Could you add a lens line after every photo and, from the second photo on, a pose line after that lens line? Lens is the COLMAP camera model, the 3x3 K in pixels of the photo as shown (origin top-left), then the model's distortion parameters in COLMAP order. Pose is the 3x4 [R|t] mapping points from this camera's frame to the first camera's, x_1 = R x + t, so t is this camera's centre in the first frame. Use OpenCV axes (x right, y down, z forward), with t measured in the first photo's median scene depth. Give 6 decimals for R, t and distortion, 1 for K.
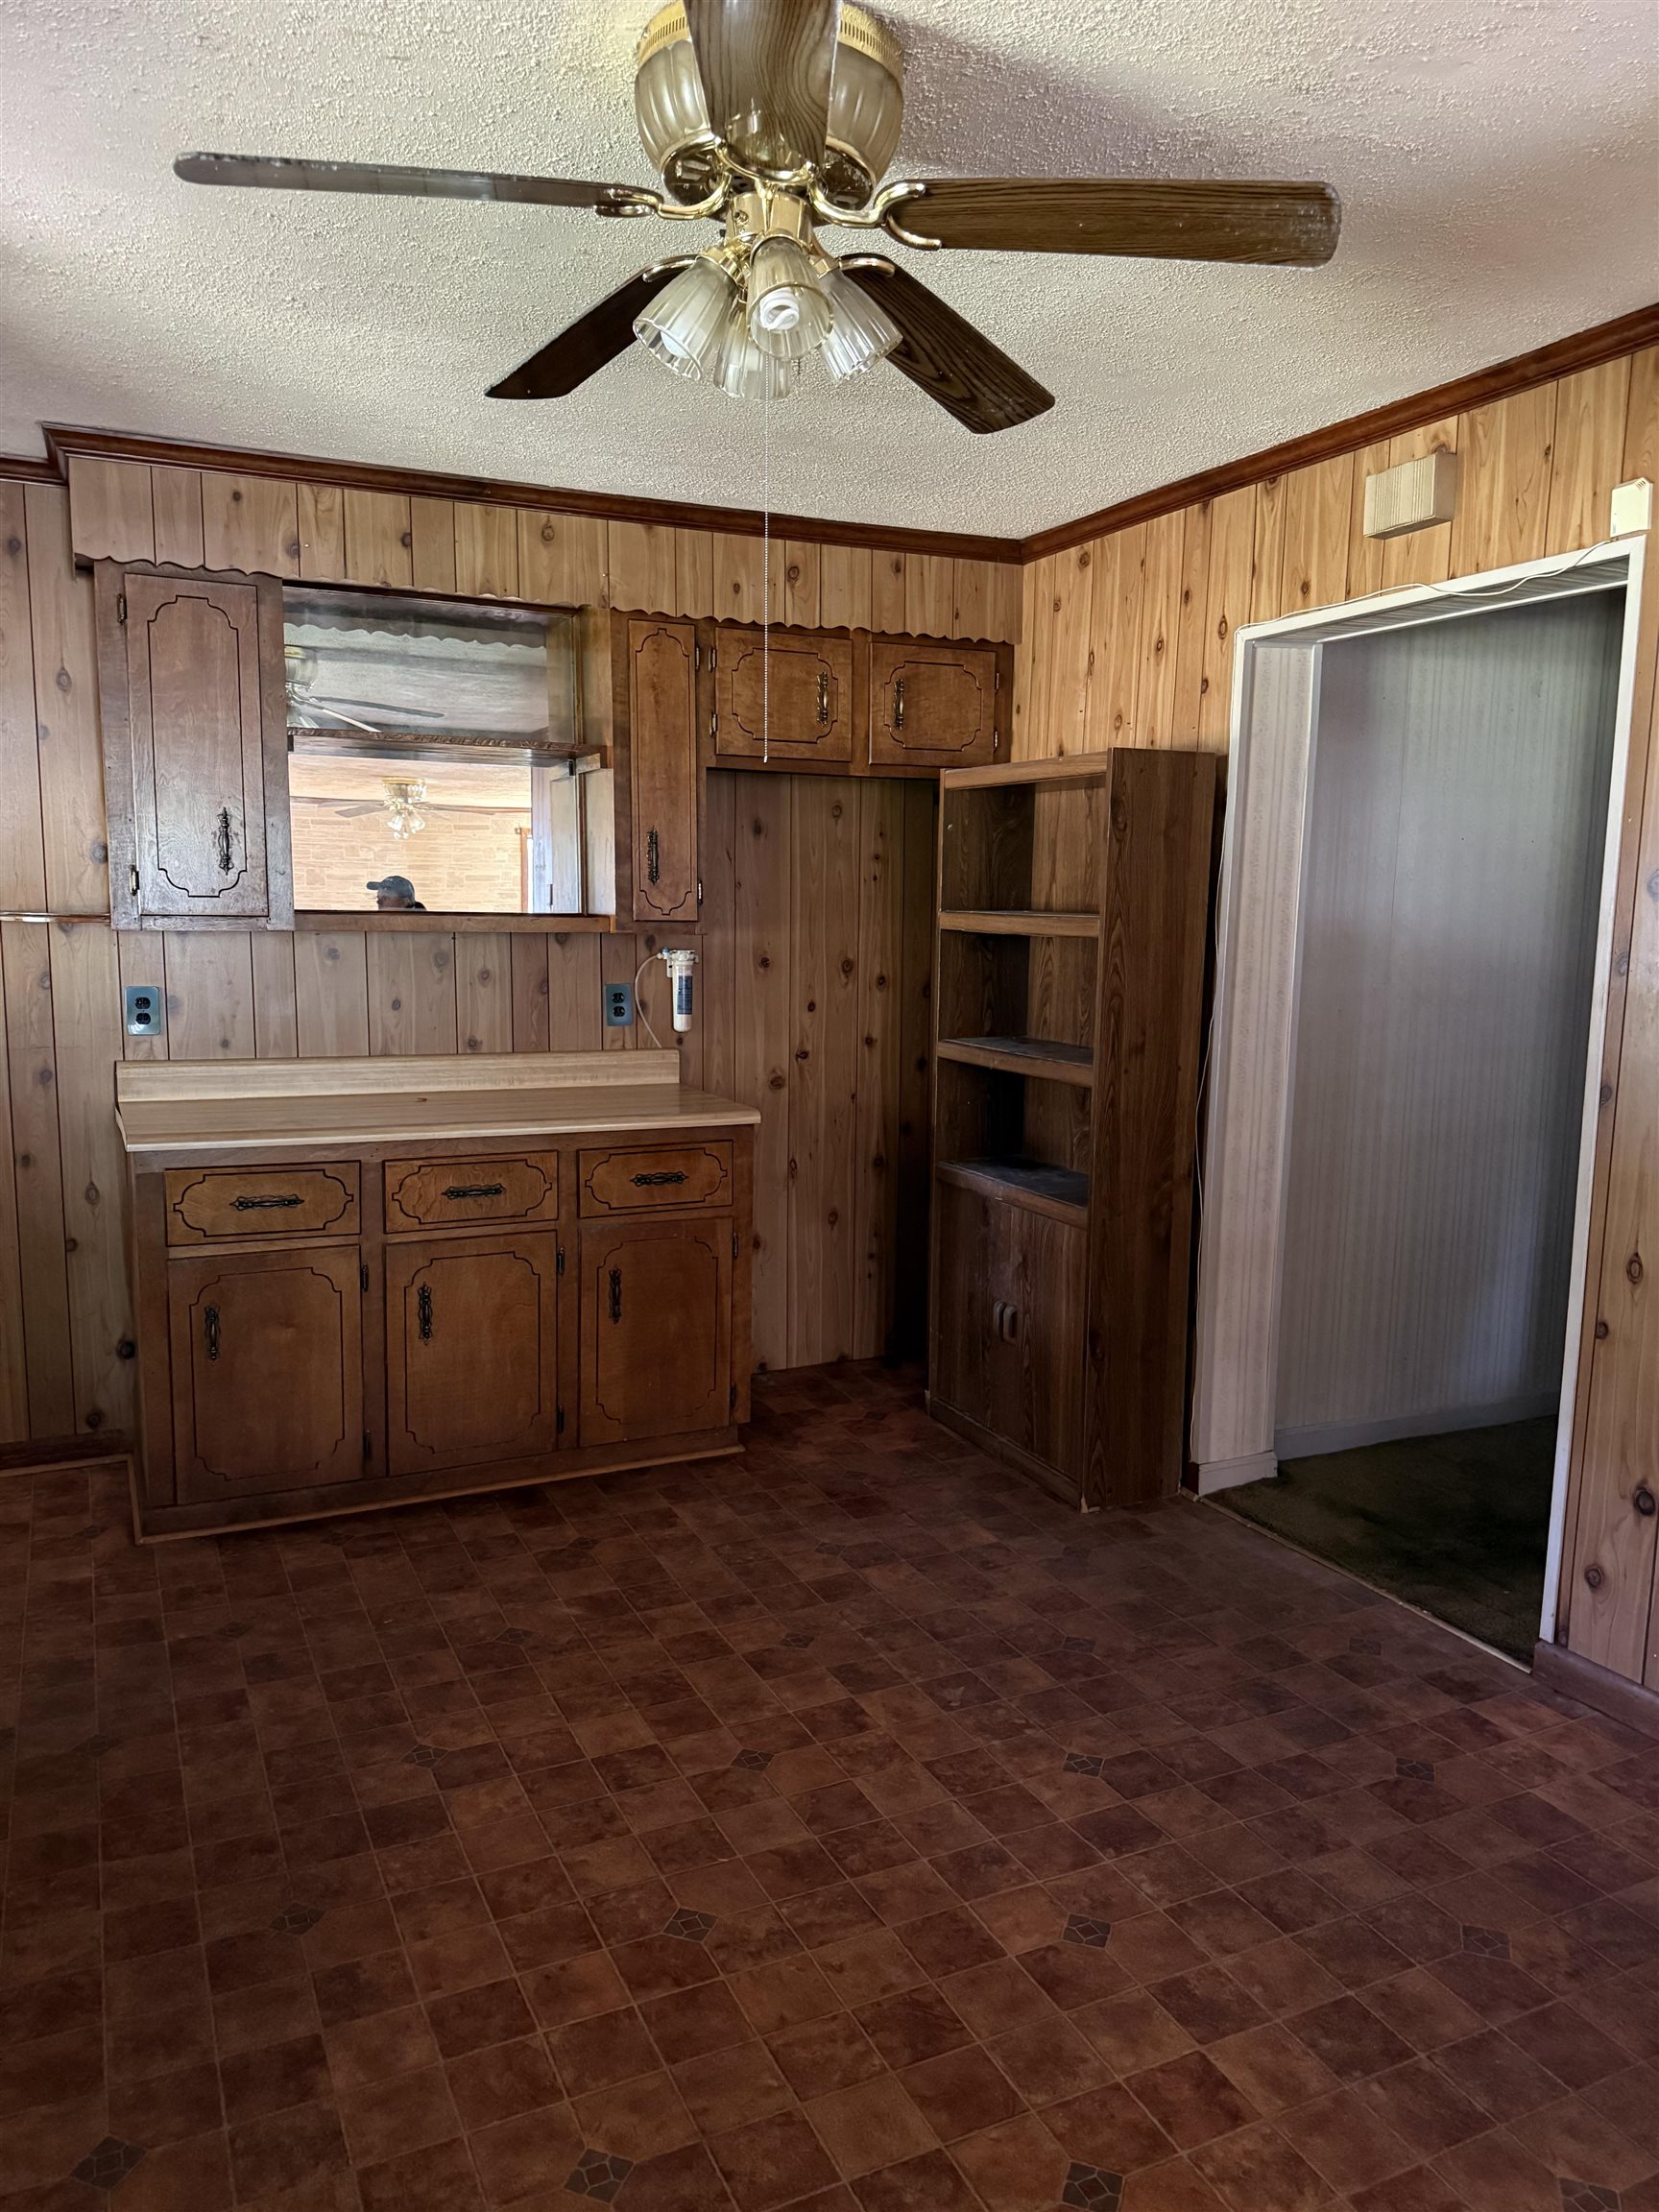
lens RADIAL K [[1593.5, 0, 832.4], [0, 1593.5, 1120.3], [0, 0, 1]] dist [0.028431, -0.021632]
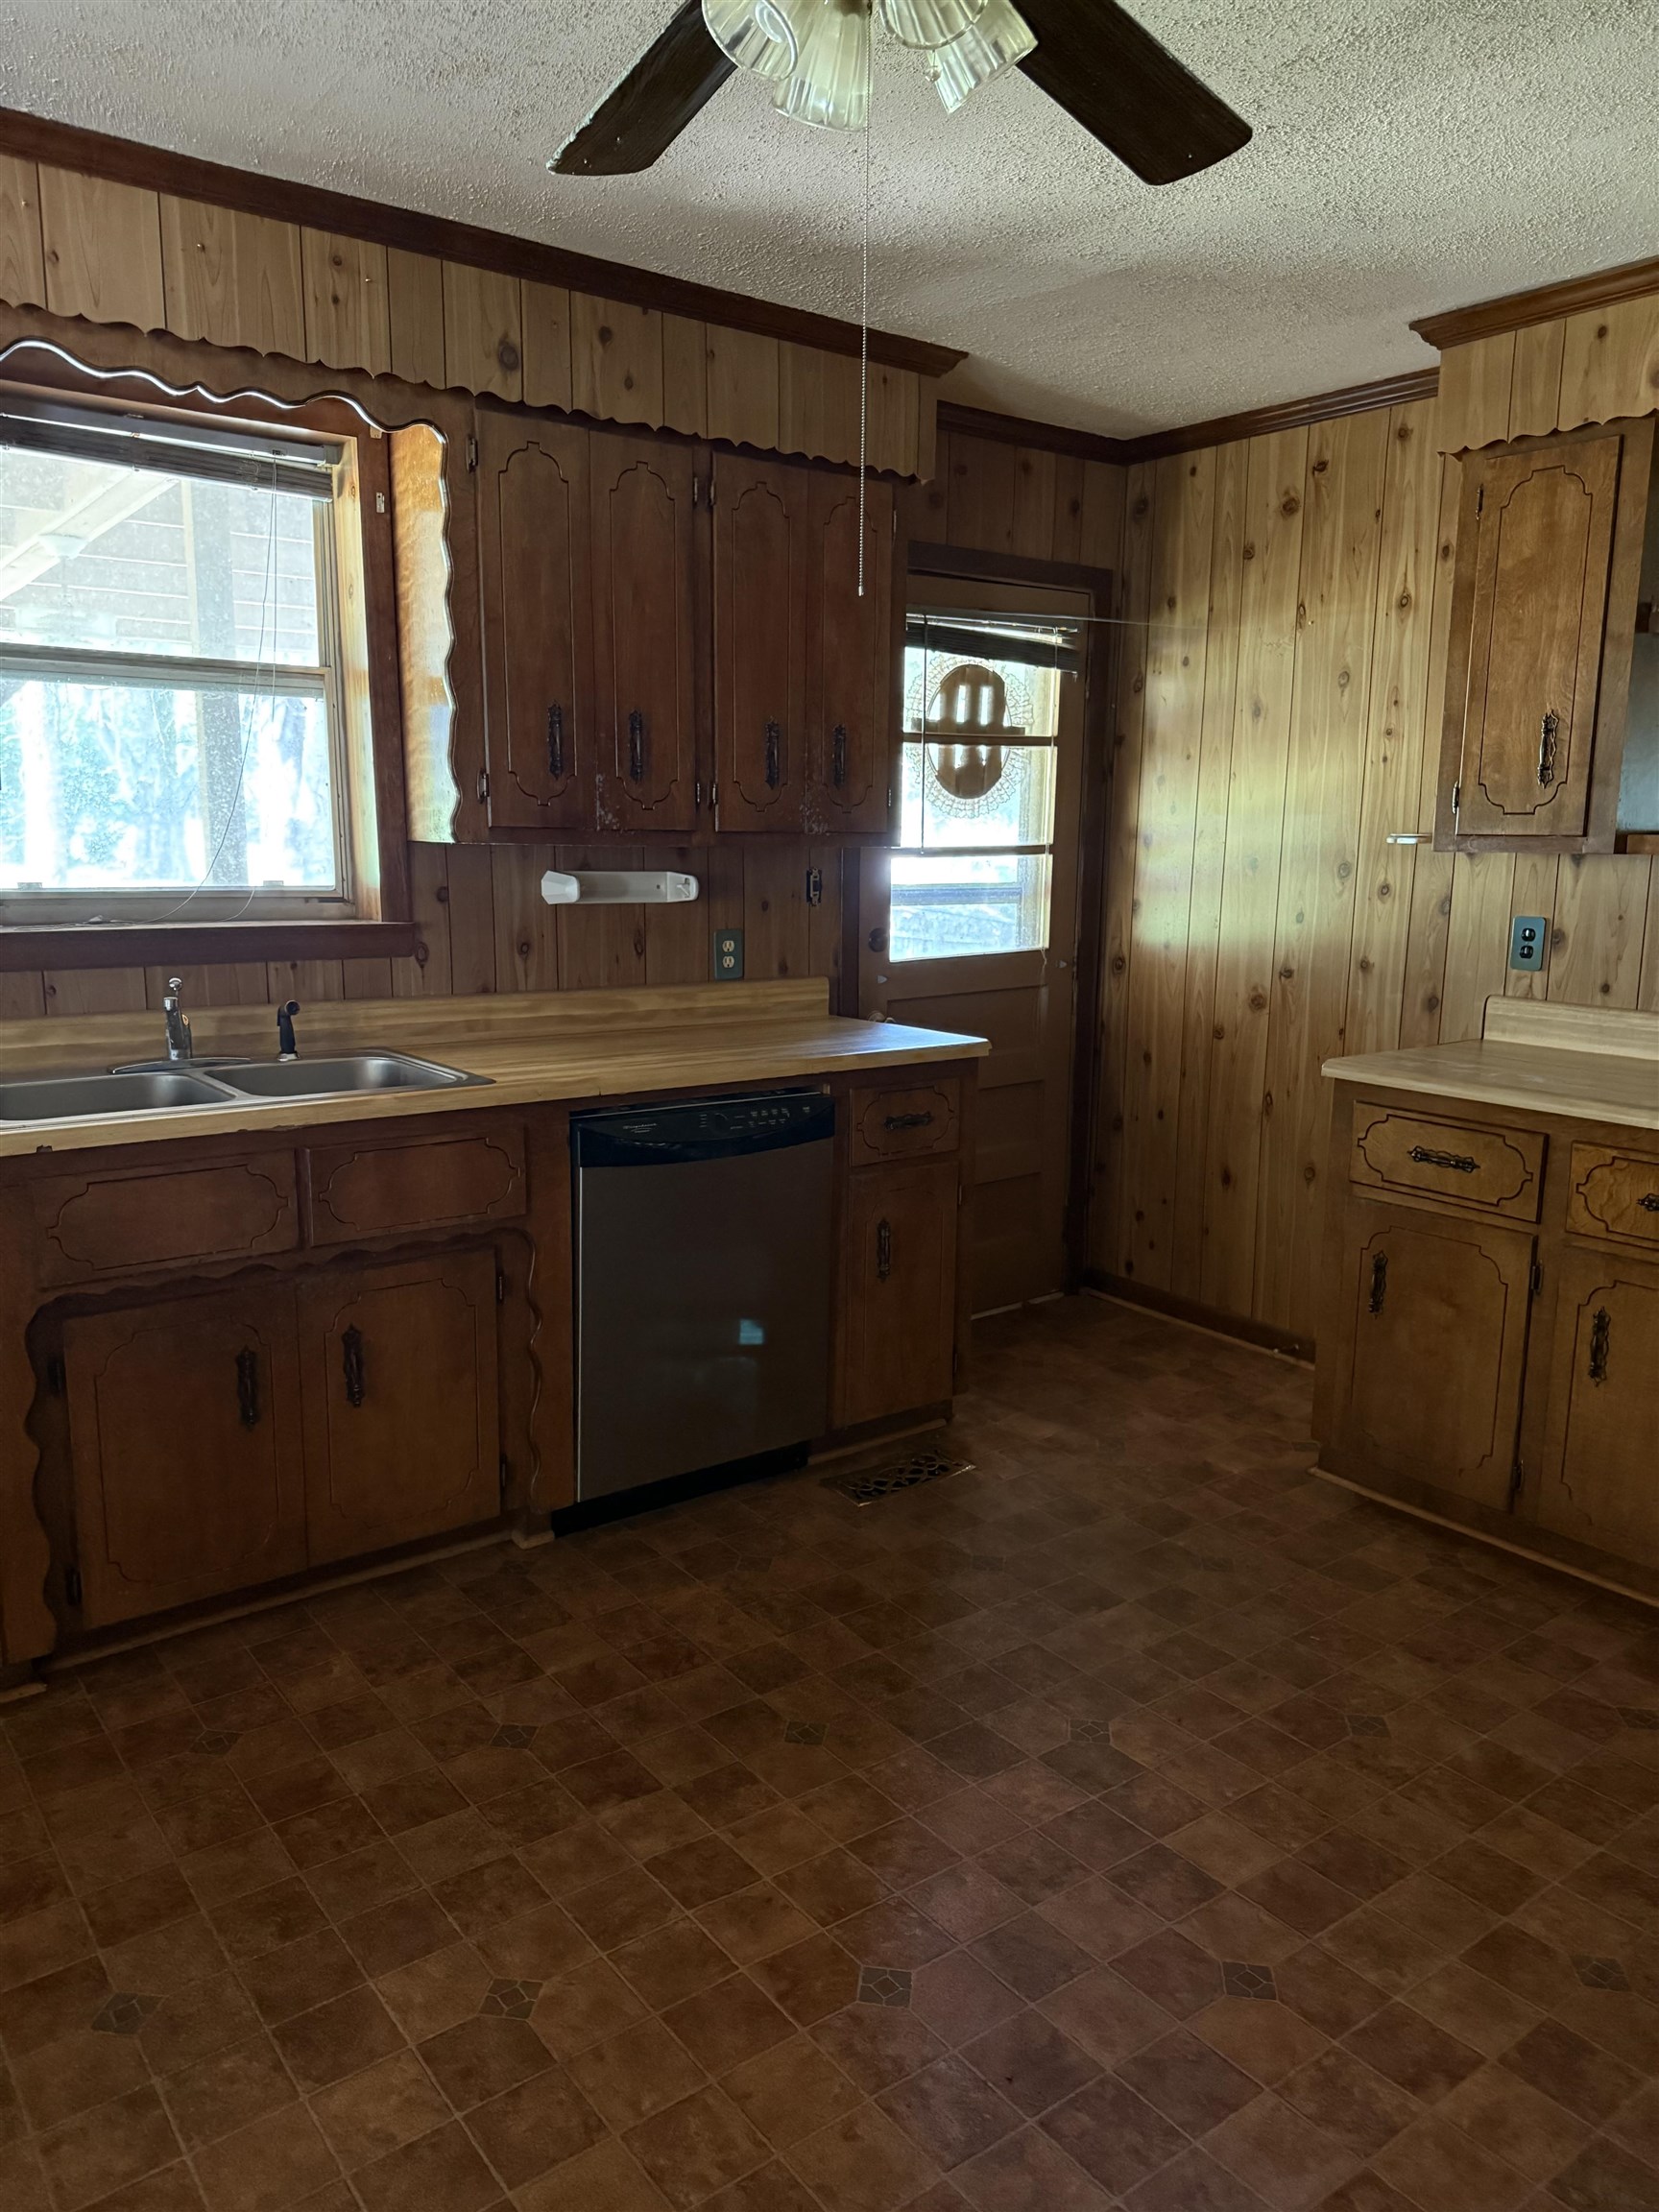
lens RADIAL K [[1593.5, 0, 829.9], [0, 1593.5, 1108.9], [0, 0, 1]] dist [0.028431, -0.021632]
pose [[0.199415, 0.163196, -0.966230, 0.480404], [-0.143080, 0.980316, 0.136045, -0.053675], [0.969413, 0.111118, 0.218840, 0.530118]]
